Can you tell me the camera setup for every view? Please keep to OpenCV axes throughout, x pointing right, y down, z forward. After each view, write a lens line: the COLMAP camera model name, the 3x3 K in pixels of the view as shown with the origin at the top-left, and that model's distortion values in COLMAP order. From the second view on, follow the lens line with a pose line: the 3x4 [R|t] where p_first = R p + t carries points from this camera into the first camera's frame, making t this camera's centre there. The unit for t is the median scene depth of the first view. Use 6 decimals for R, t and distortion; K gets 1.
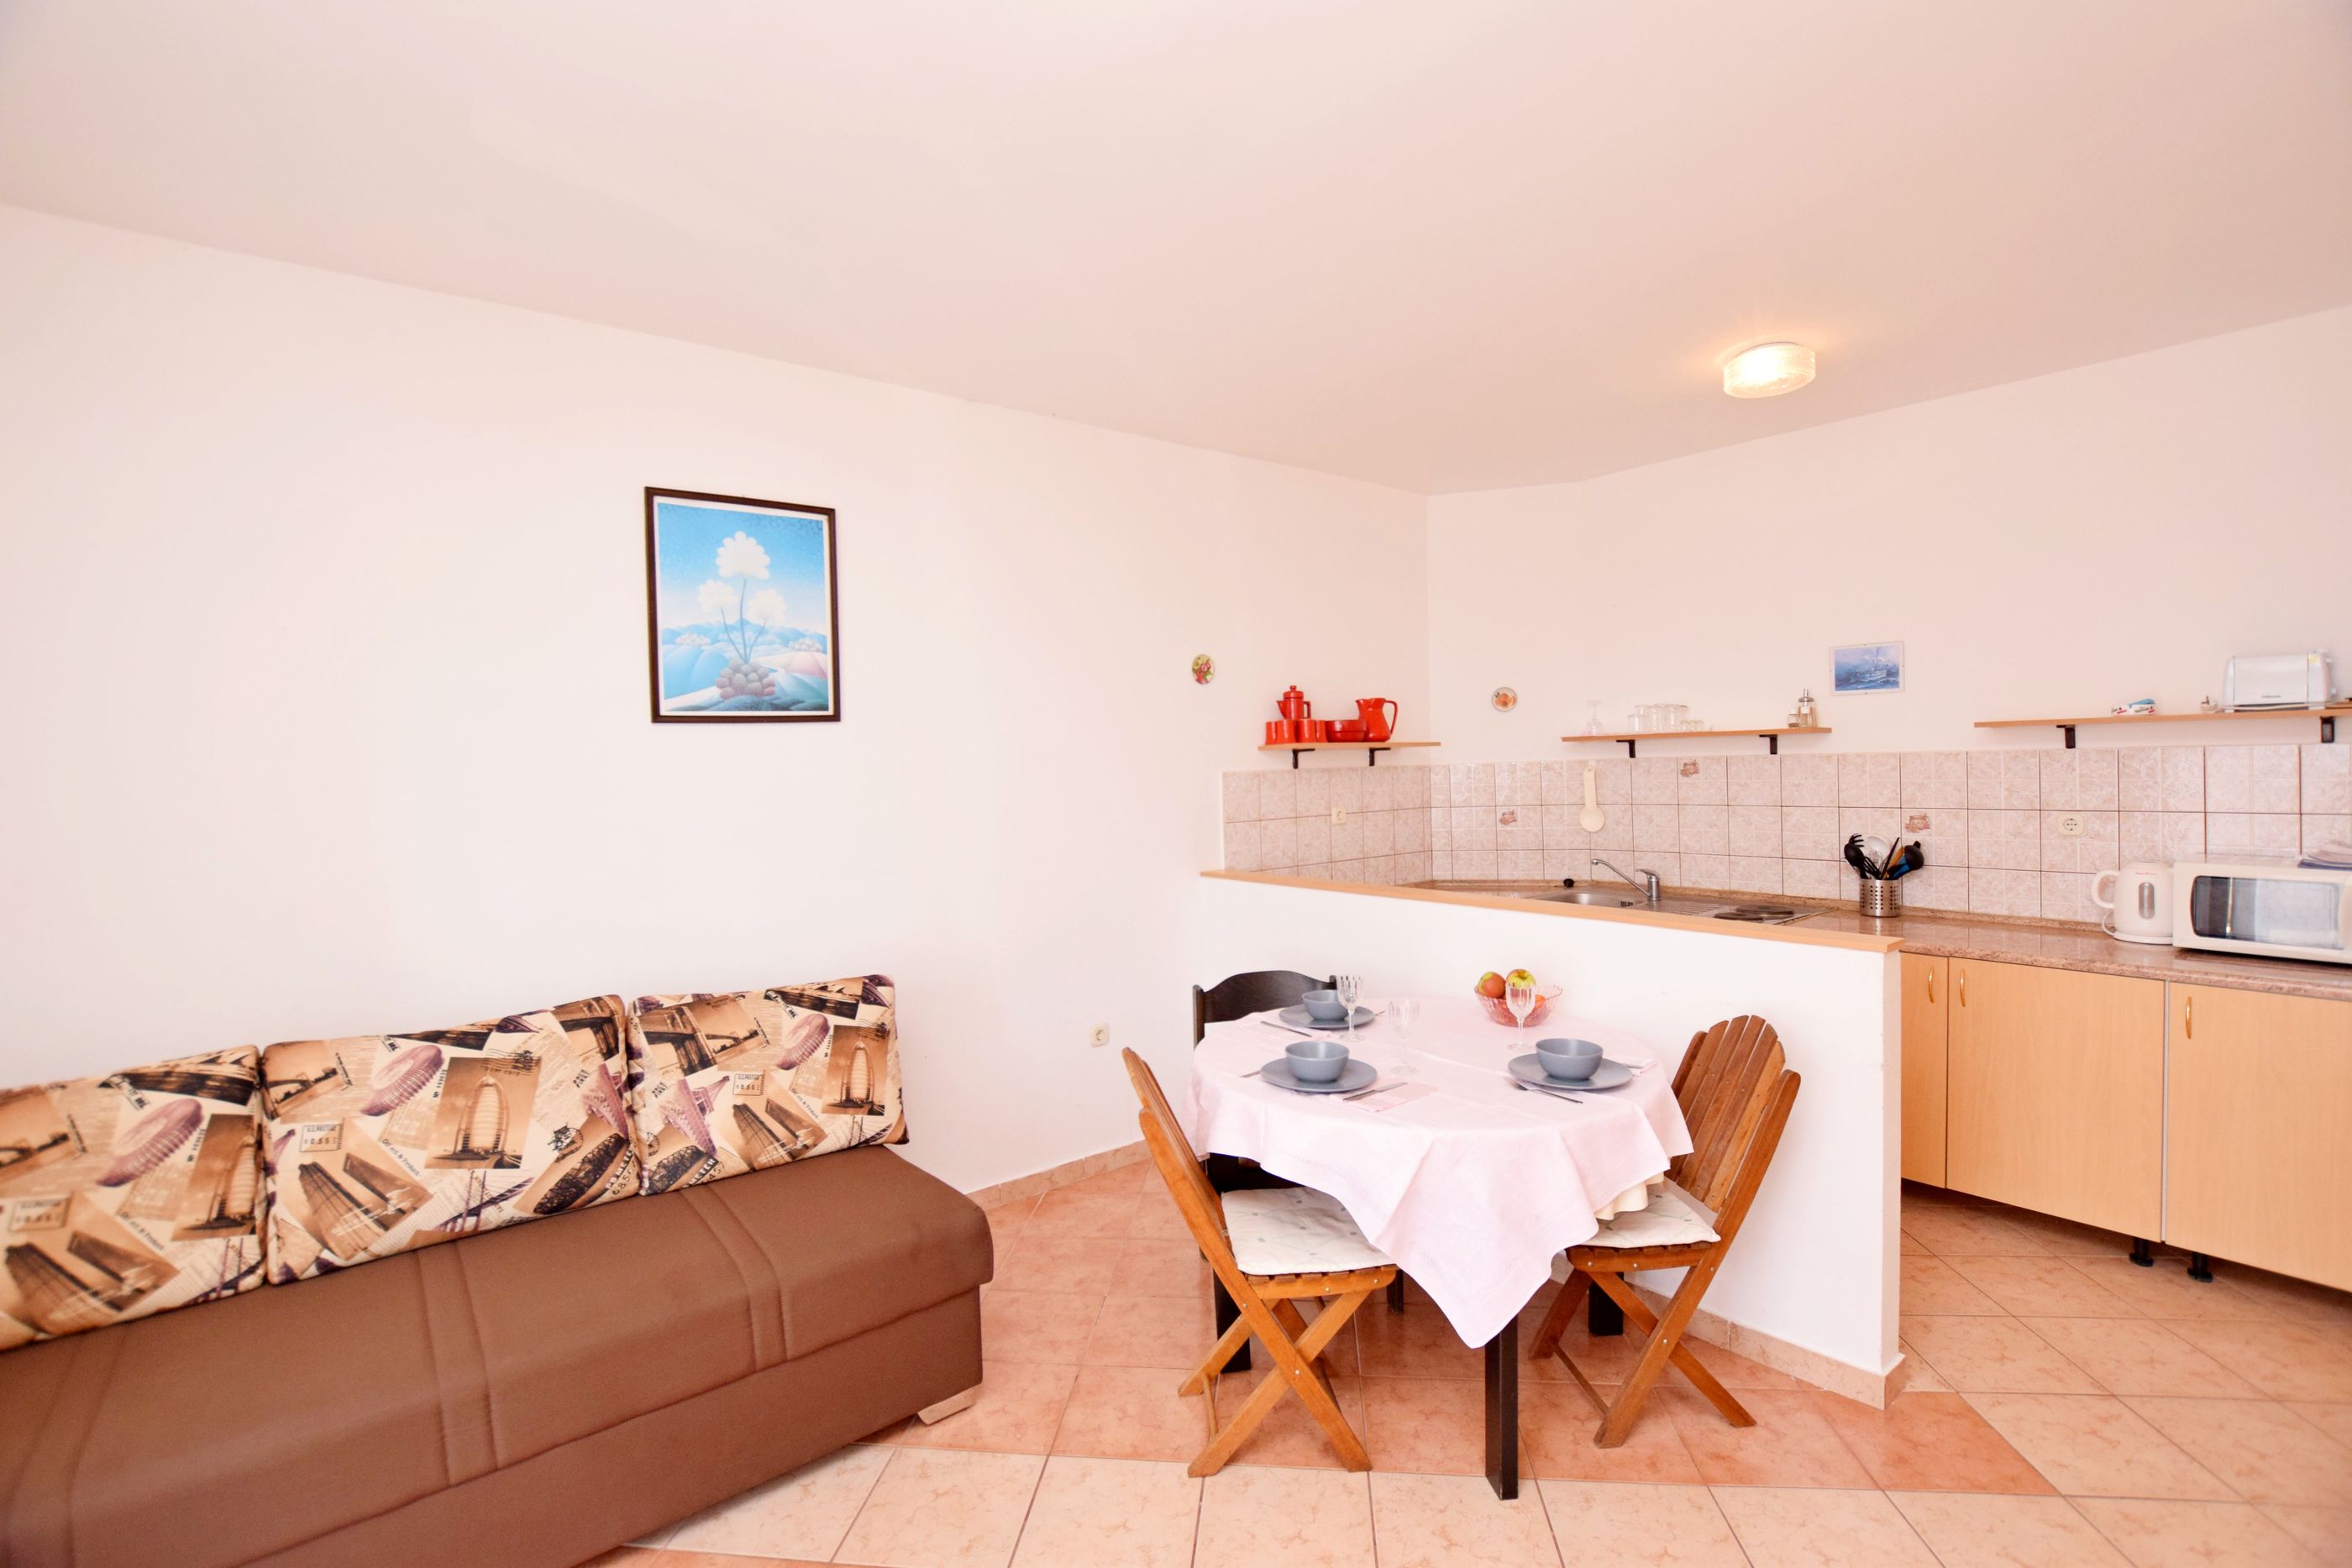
lens RADIAL K [[1041.4, 0, 1169.7], [0, 1041.4, 774.8], [0, 0, 1]] dist [-0.032732, 0.006490]
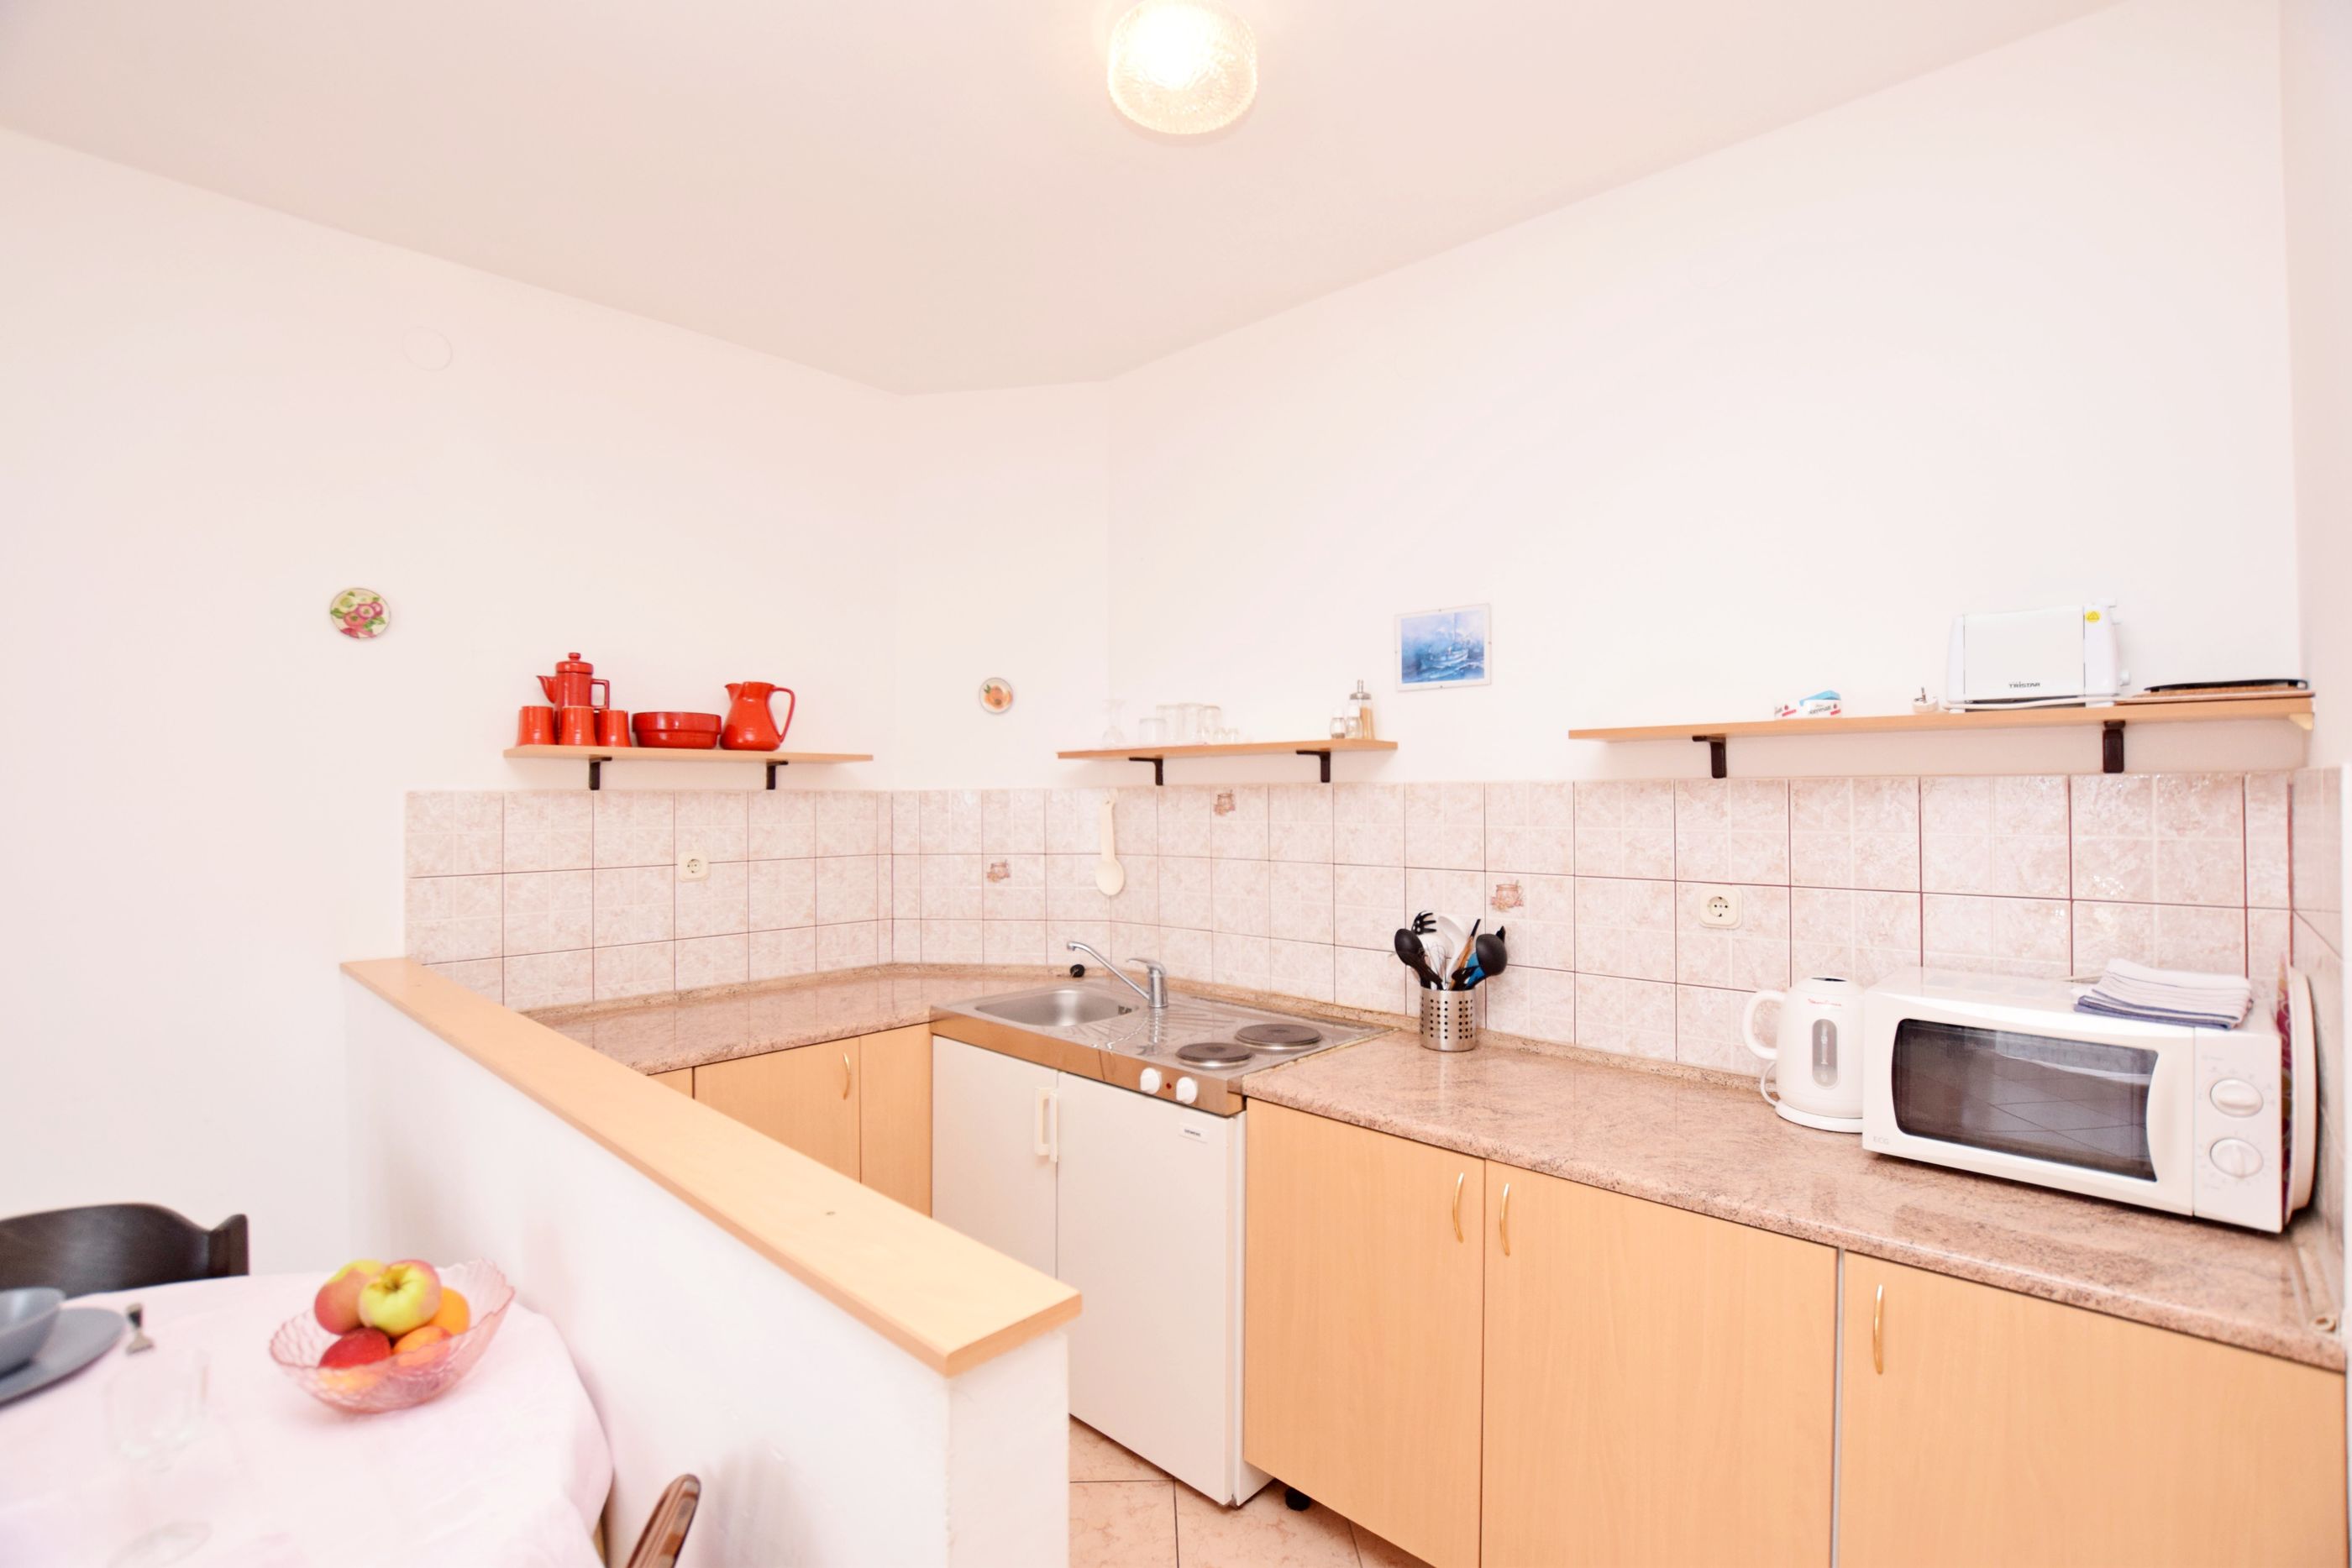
lens RADIAL K [[1041.4, 0, 1162.4], [0, 1041.4, 778.5], [0, 0, 1]] dist [-0.032732, 0.006490]
pose [[0.989681, 0.024244, 0.141225, 0.548209], [-0.020117, 0.999330, -0.030579, -0.000850], [-0.141871, 0.027422, 0.989505, 0.517707]]
